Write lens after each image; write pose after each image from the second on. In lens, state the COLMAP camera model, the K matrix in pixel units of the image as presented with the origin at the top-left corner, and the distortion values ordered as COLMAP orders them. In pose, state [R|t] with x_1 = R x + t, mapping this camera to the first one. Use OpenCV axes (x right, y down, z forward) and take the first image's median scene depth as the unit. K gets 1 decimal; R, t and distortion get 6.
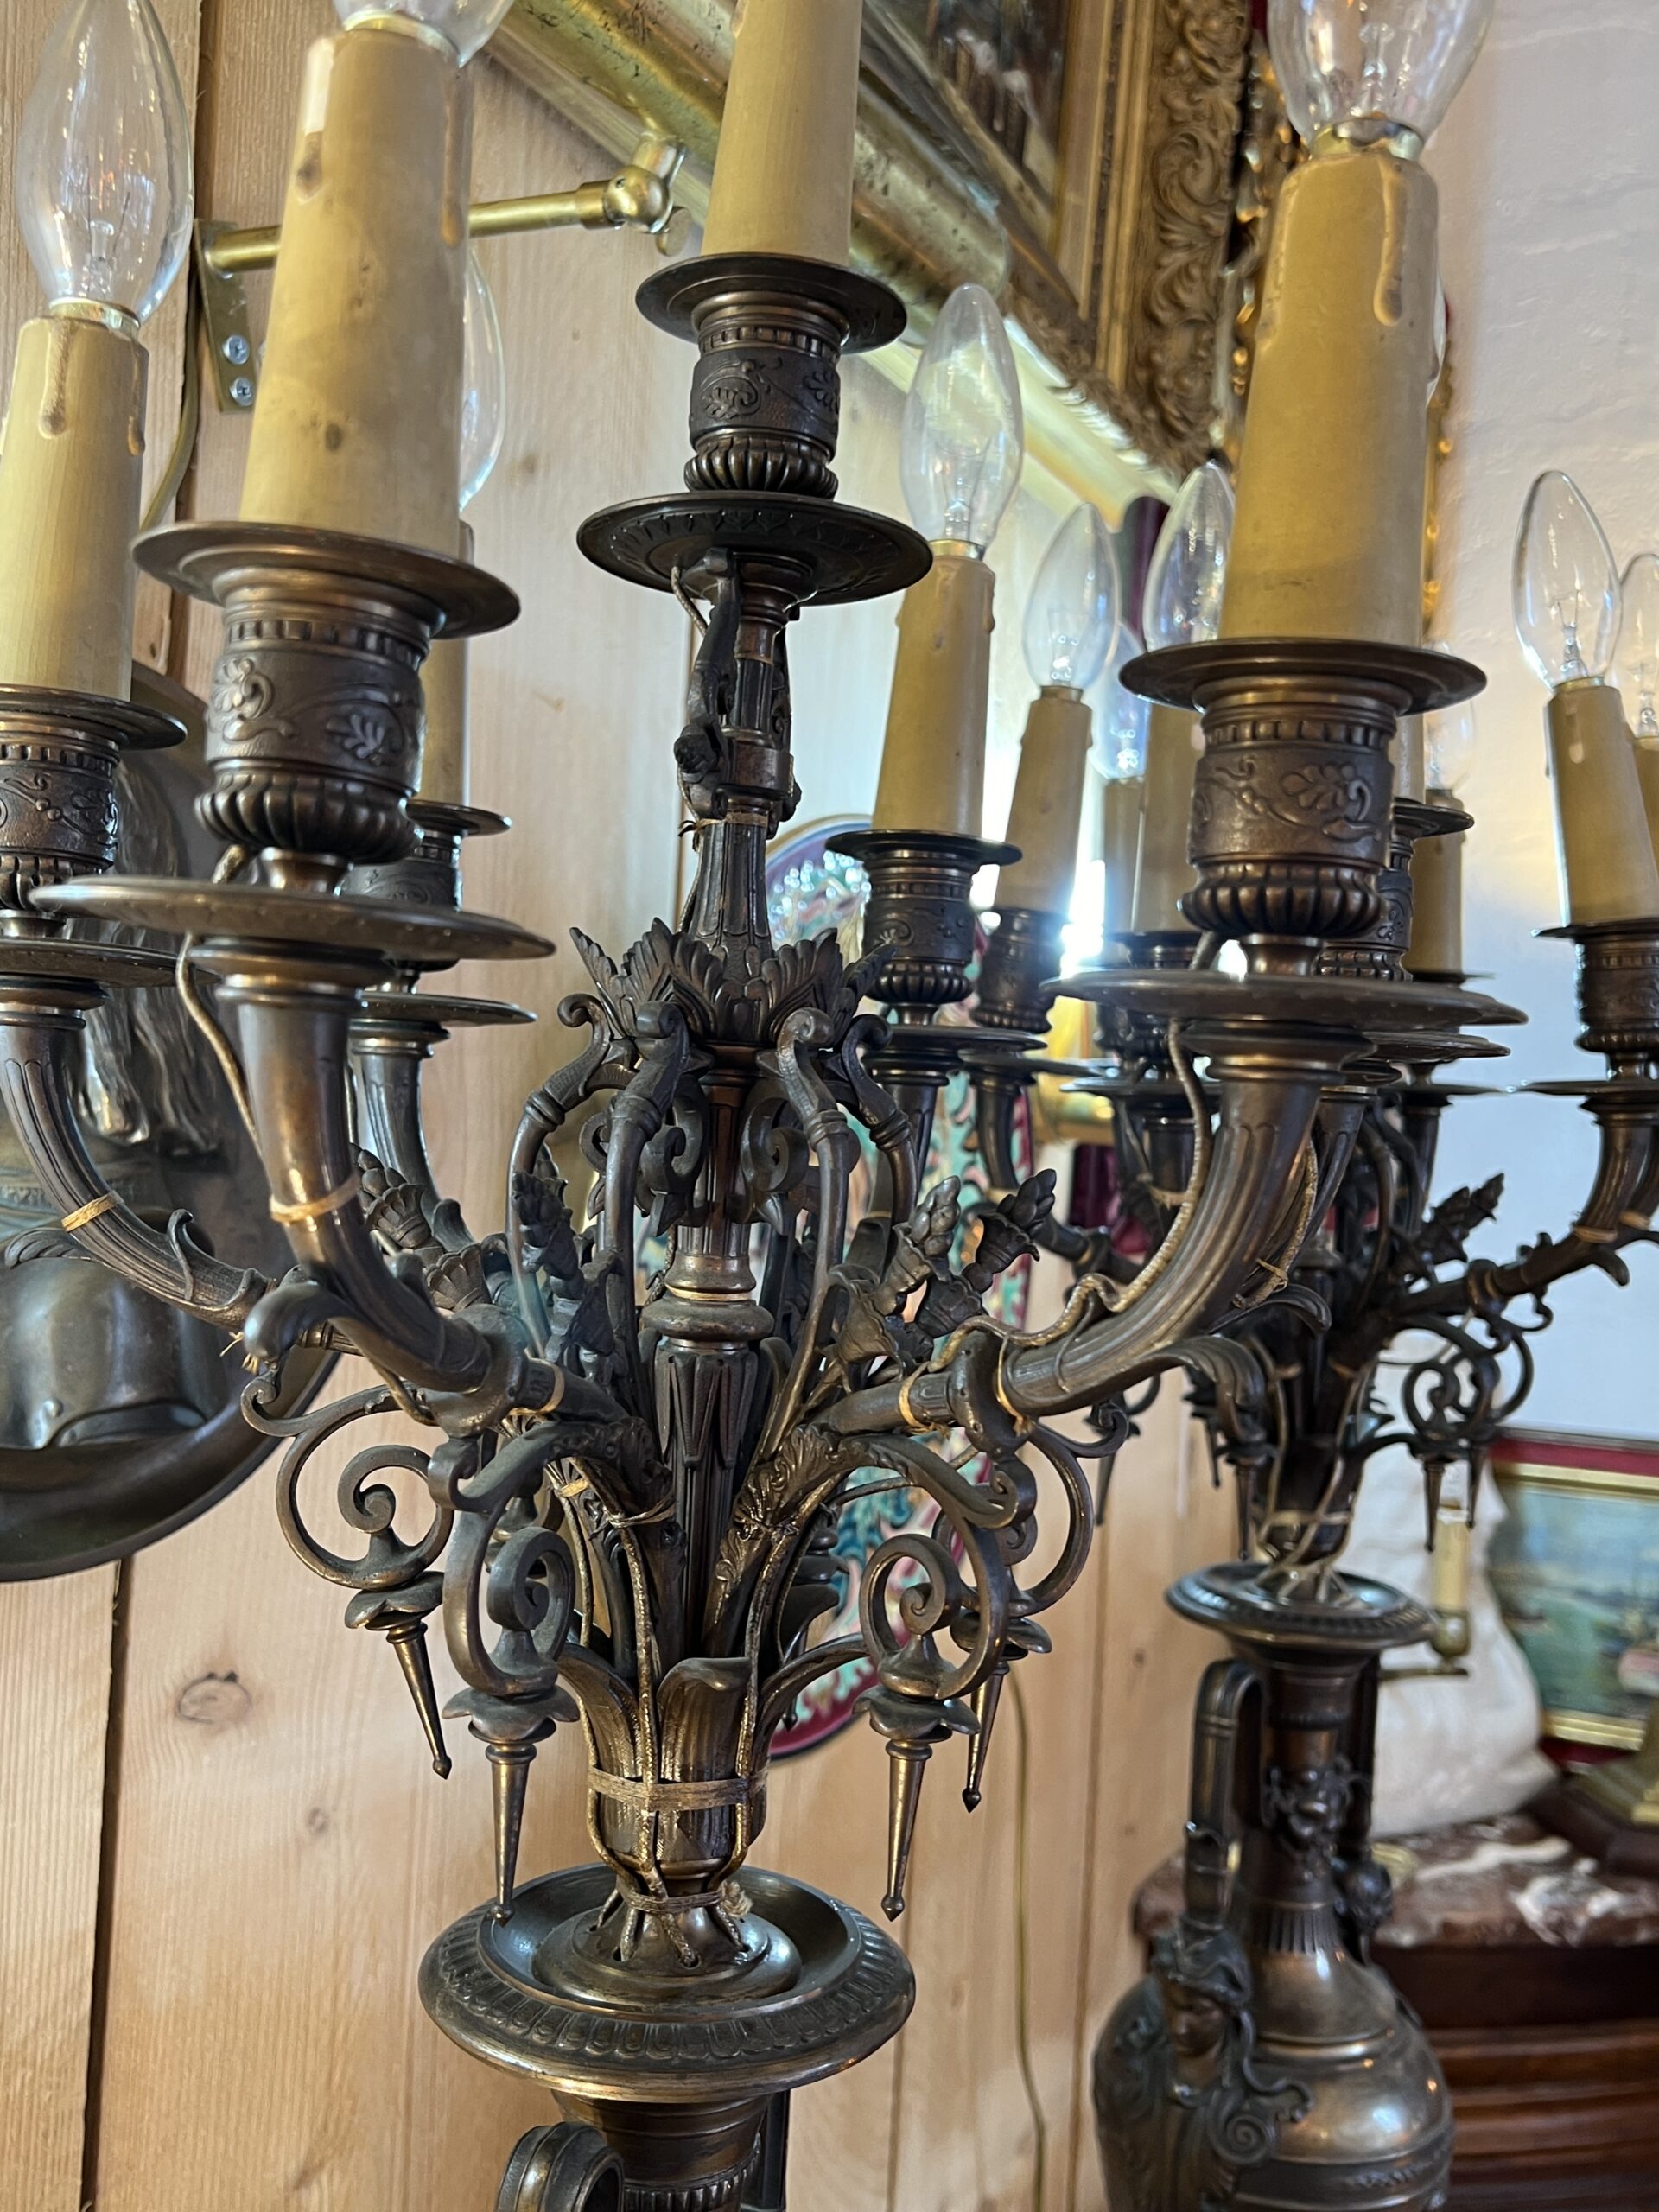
lens RADIAL K [[2040.4, 0, 803.9], [0, 2040.4, 1106.0], [0, 0, 1]] dist [-0.001530, 0.000916]
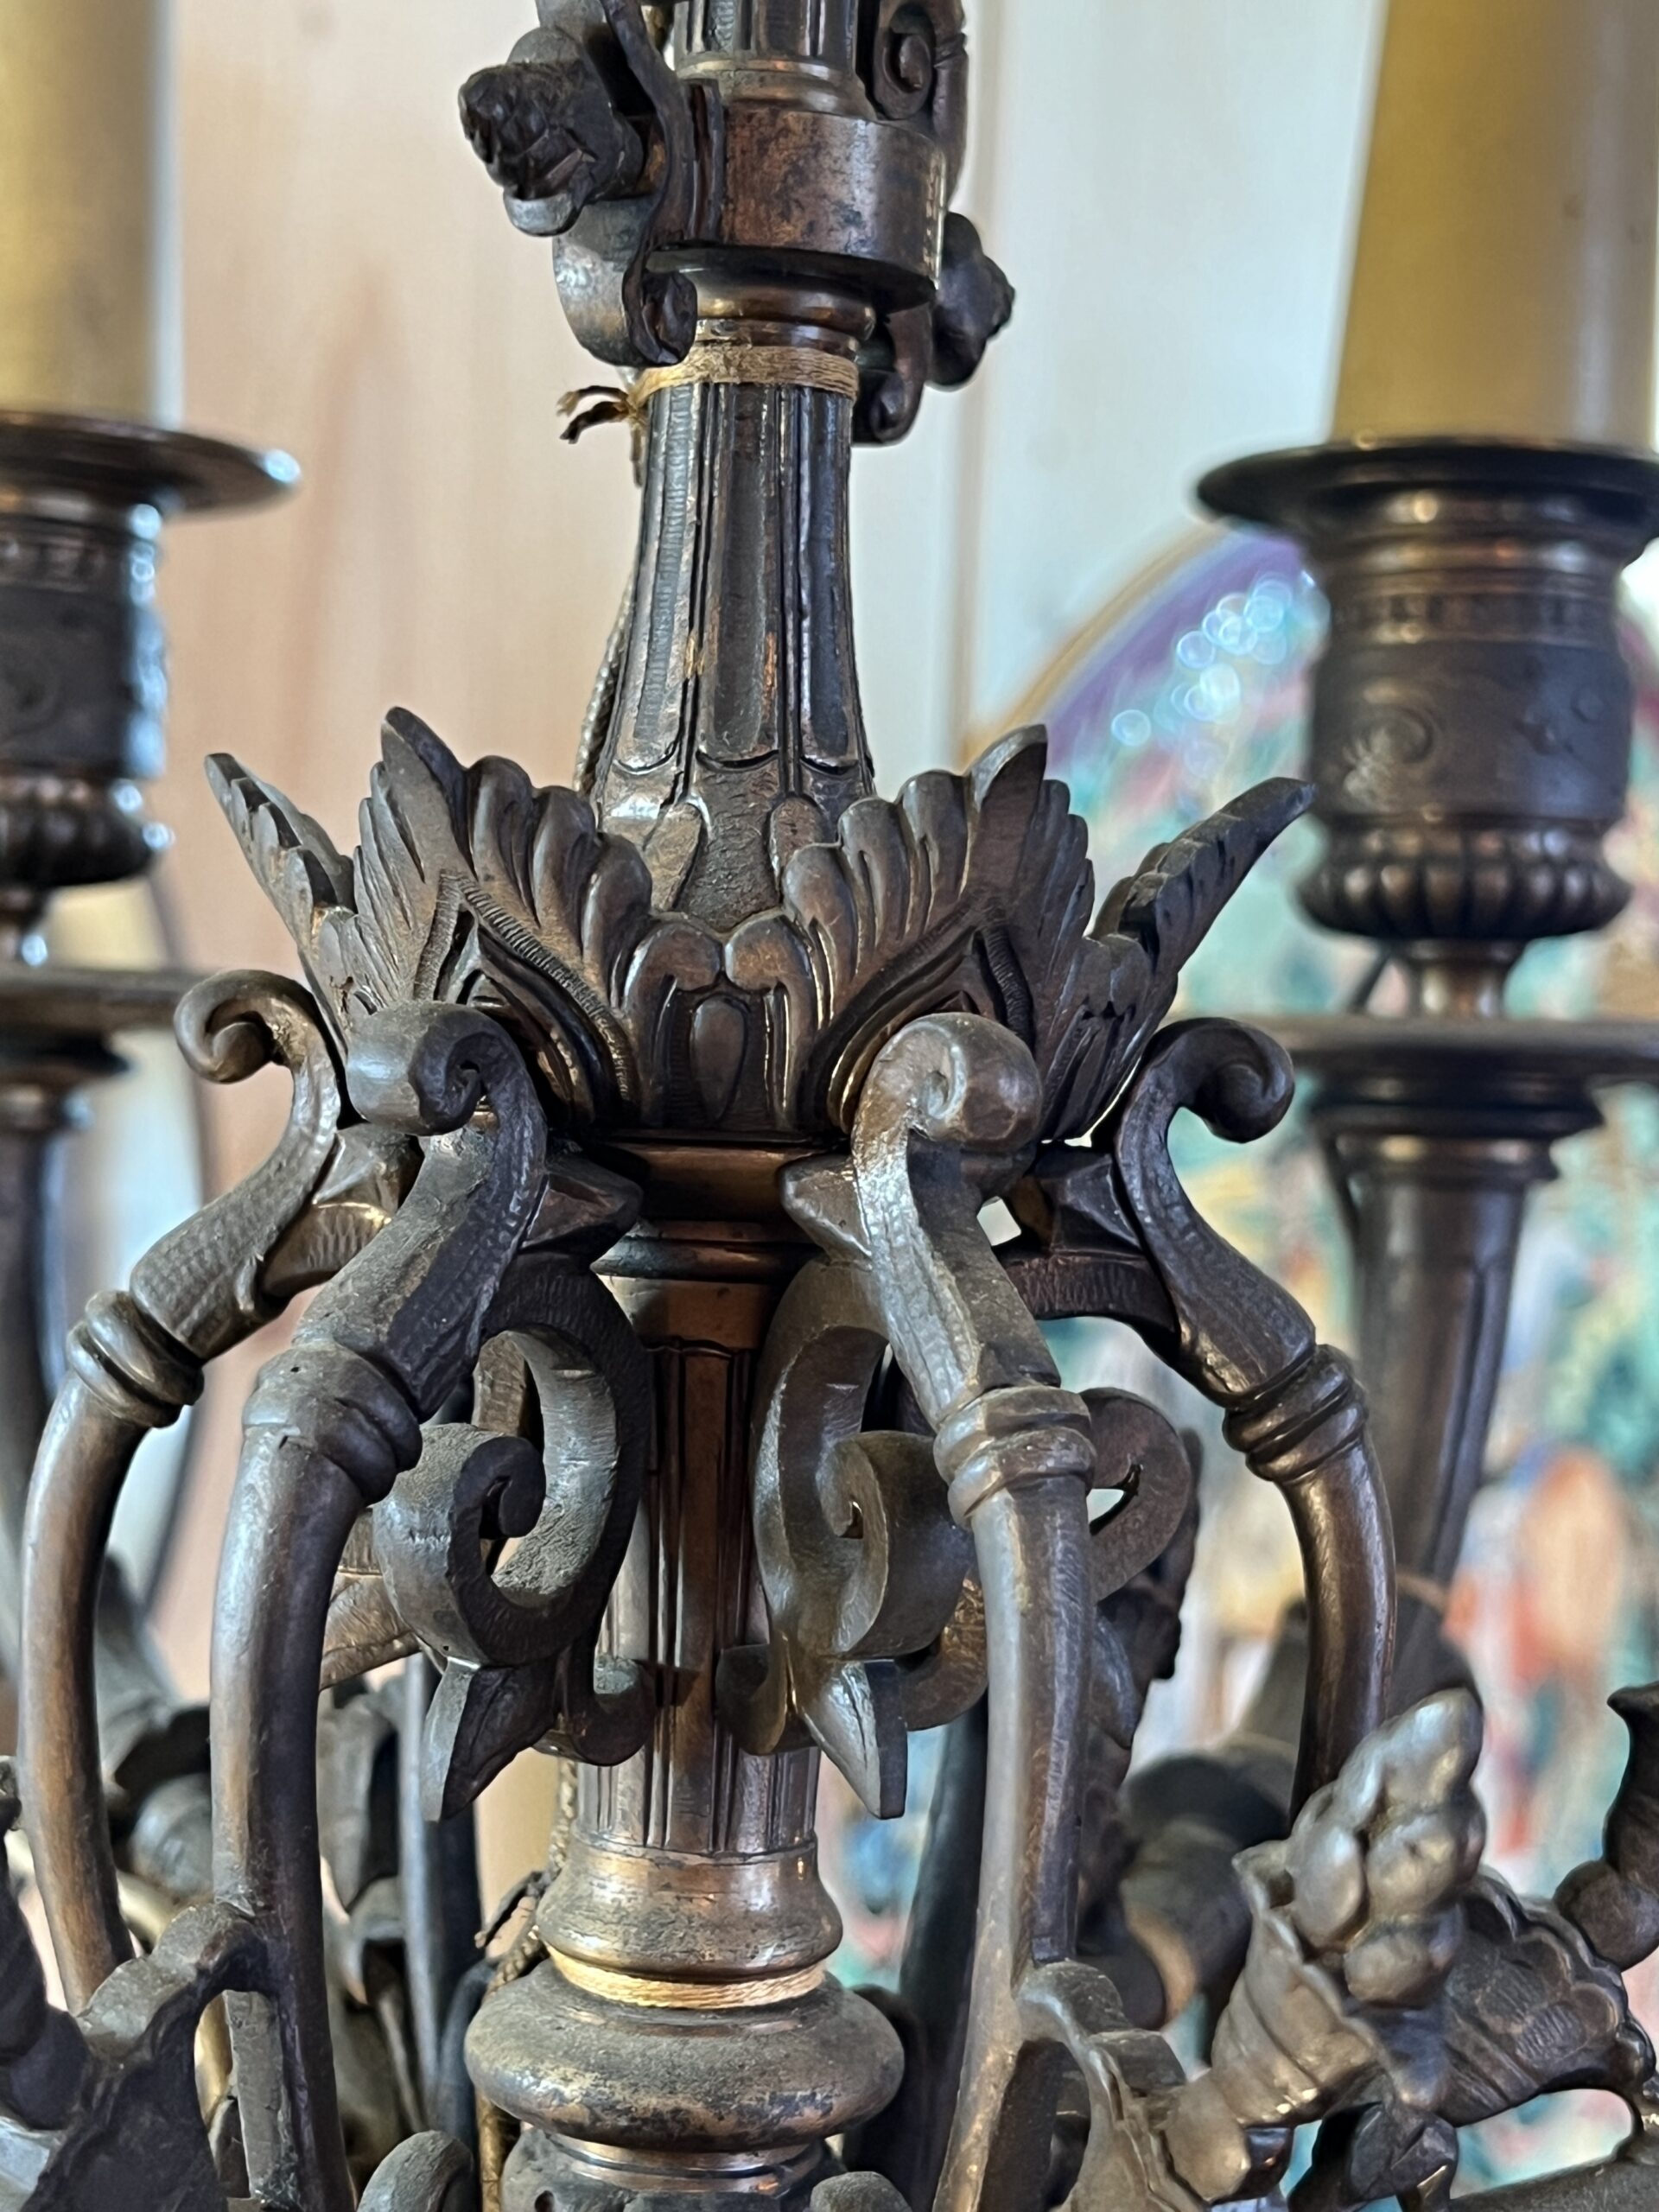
lens RADIAL K [[3738.2, 0, 733.1], [0, 3738.2, 1107.7], [0, 0, 1]] dist [0.276601, -1.787352]
pose [[0.984042, -0.015613, -0.177248, 0.063911], [0.016433, 0.999860, 0.003161, -0.037221], [0.177174, -0.006023, 0.984161, 0.485496]]
